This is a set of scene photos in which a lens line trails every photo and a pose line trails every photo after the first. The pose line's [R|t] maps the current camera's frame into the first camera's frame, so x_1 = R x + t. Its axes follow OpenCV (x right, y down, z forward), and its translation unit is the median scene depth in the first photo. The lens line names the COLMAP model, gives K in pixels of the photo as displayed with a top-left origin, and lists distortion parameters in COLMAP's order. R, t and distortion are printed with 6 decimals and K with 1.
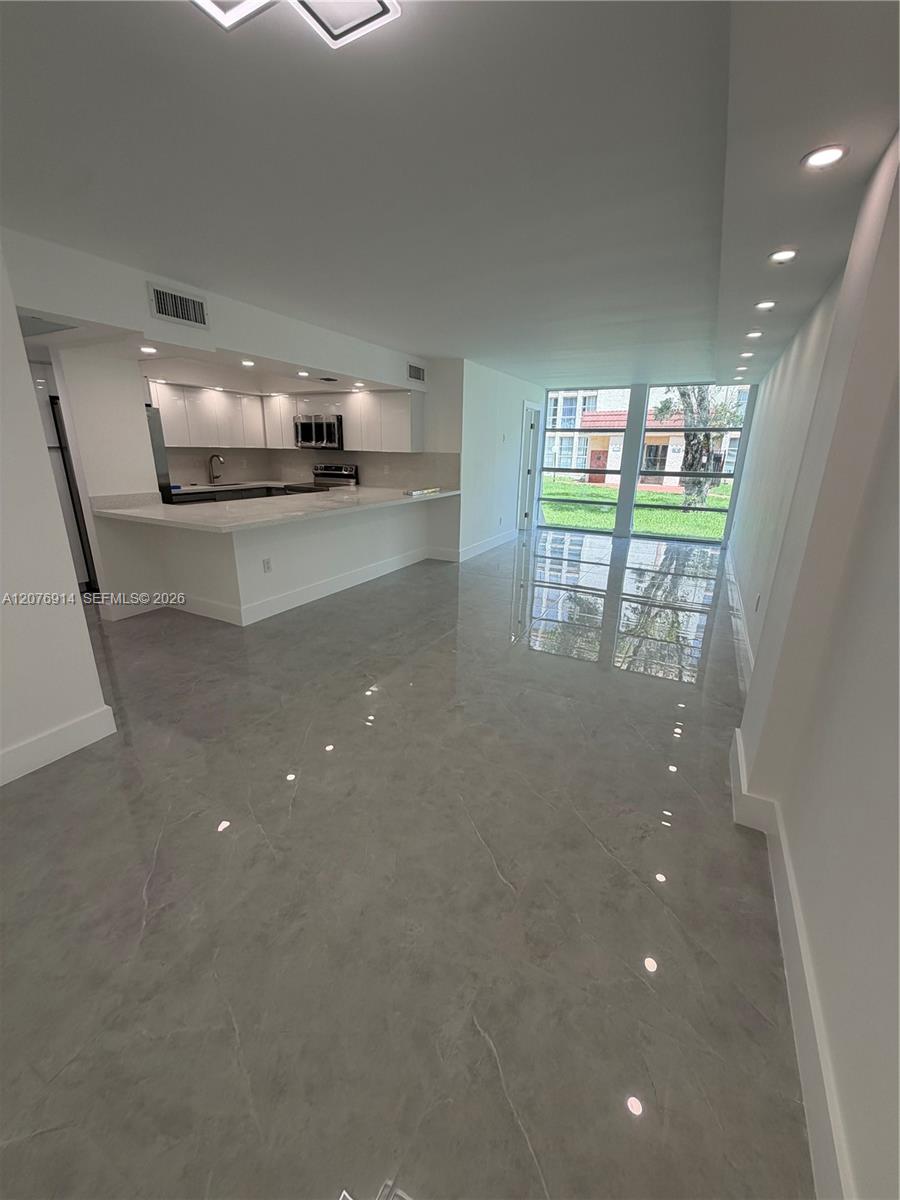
lens RADIAL K [[477.0, 0, 448.6], [0, 477.0, 597.9], [0, 0, 1]] dist [0.000501, -0.000025]
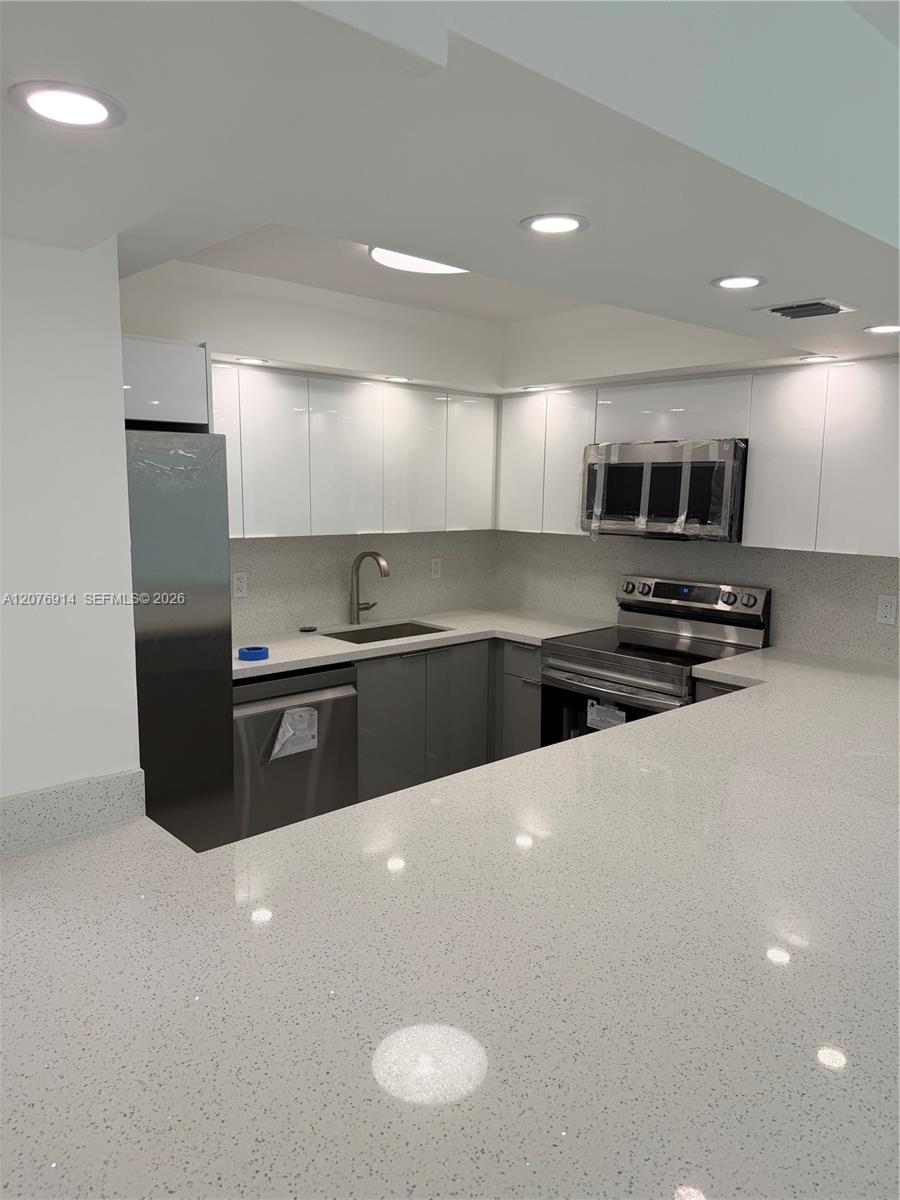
lens RADIAL K [[839.3, 0, 450.0], [0, 839.3, 600.0], [0, 0, 1]] dist [0.112938, 0.000109]
pose [[0.941032, 0.039272, -0.336029, -0.210051], [-0.096161, 0.983322, -0.154372, -0.168590], [0.324363, 0.177582, 0.929114, 0.422227]]
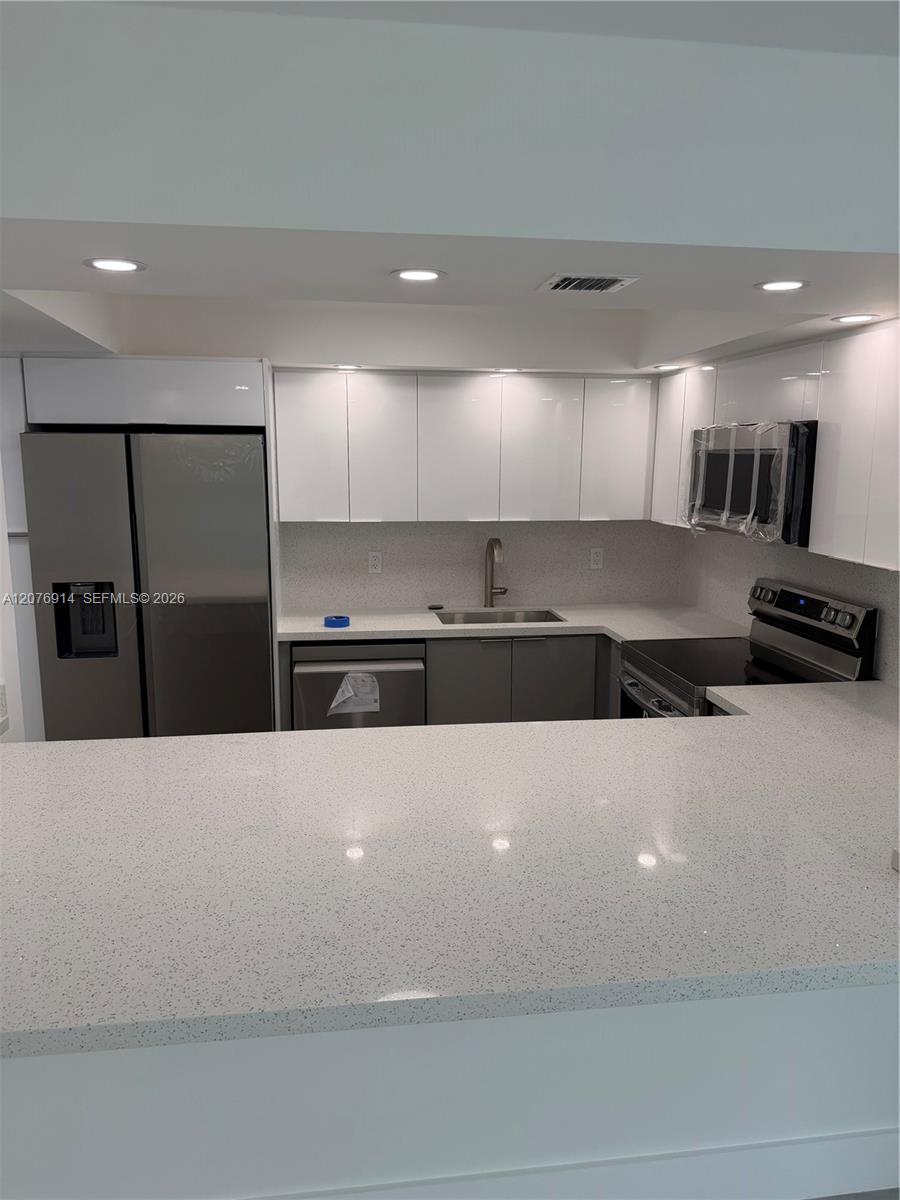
lens RADIAL K [[855.1, 0, 448.6], [0, 855.1, 608.8], [0, 0, 1]] dist [0.055728, -0.000510]
pose [[0.574149, 0.126925, -0.808853, 0.049691], [-0.238748, 0.970931, -0.017112, -0.223880], [0.783168, 0.202936, 0.587762, 0.577993]]
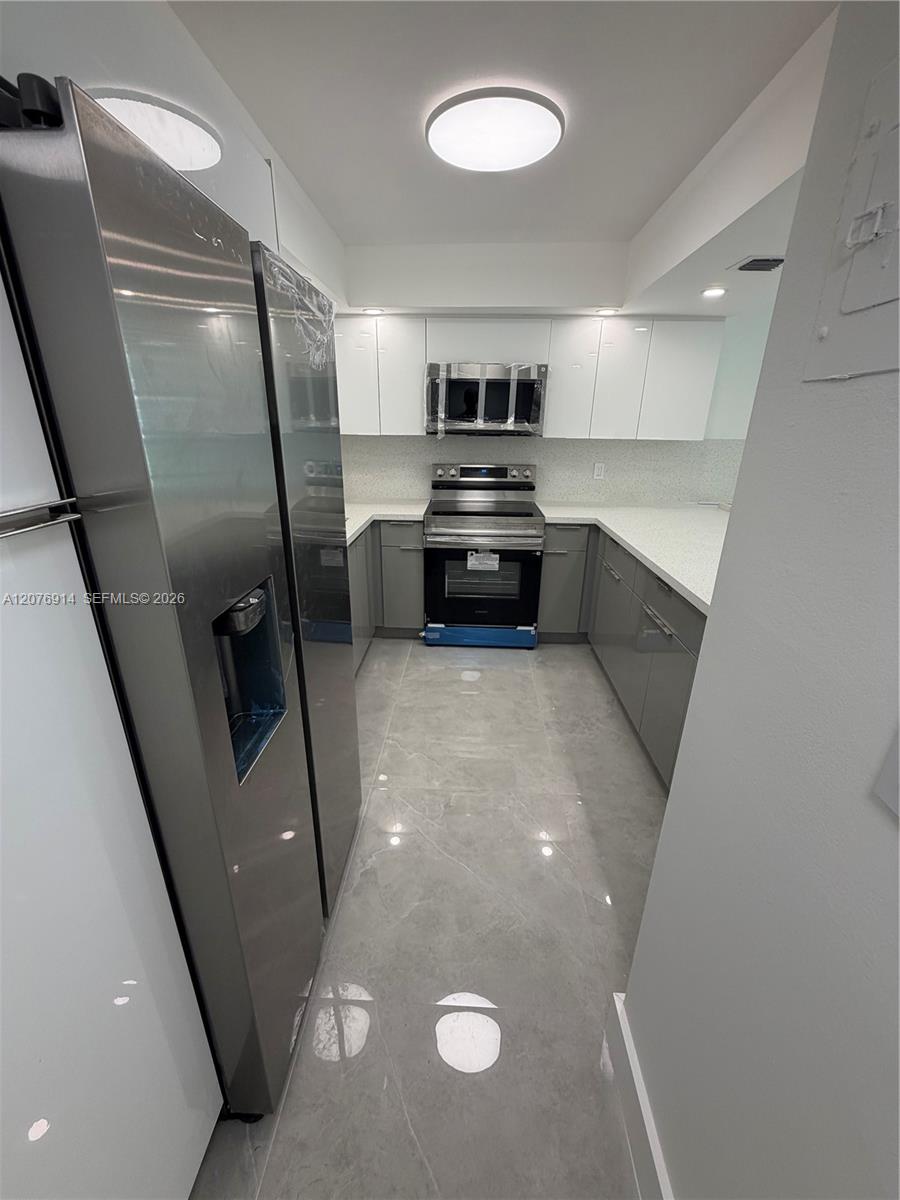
lens RADIAL K [[477.0, 0, 448.6], [0, 477.0, 597.9], [0, 0, 1]] dist [0.000501, -0.000025]
pose [[0.908192, -0.153819, 0.389265, -0.527952], [0.131130, 0.987768, 0.084380, -0.197402], [-0.397483, -0.025589, 0.917253, 0.573193]]
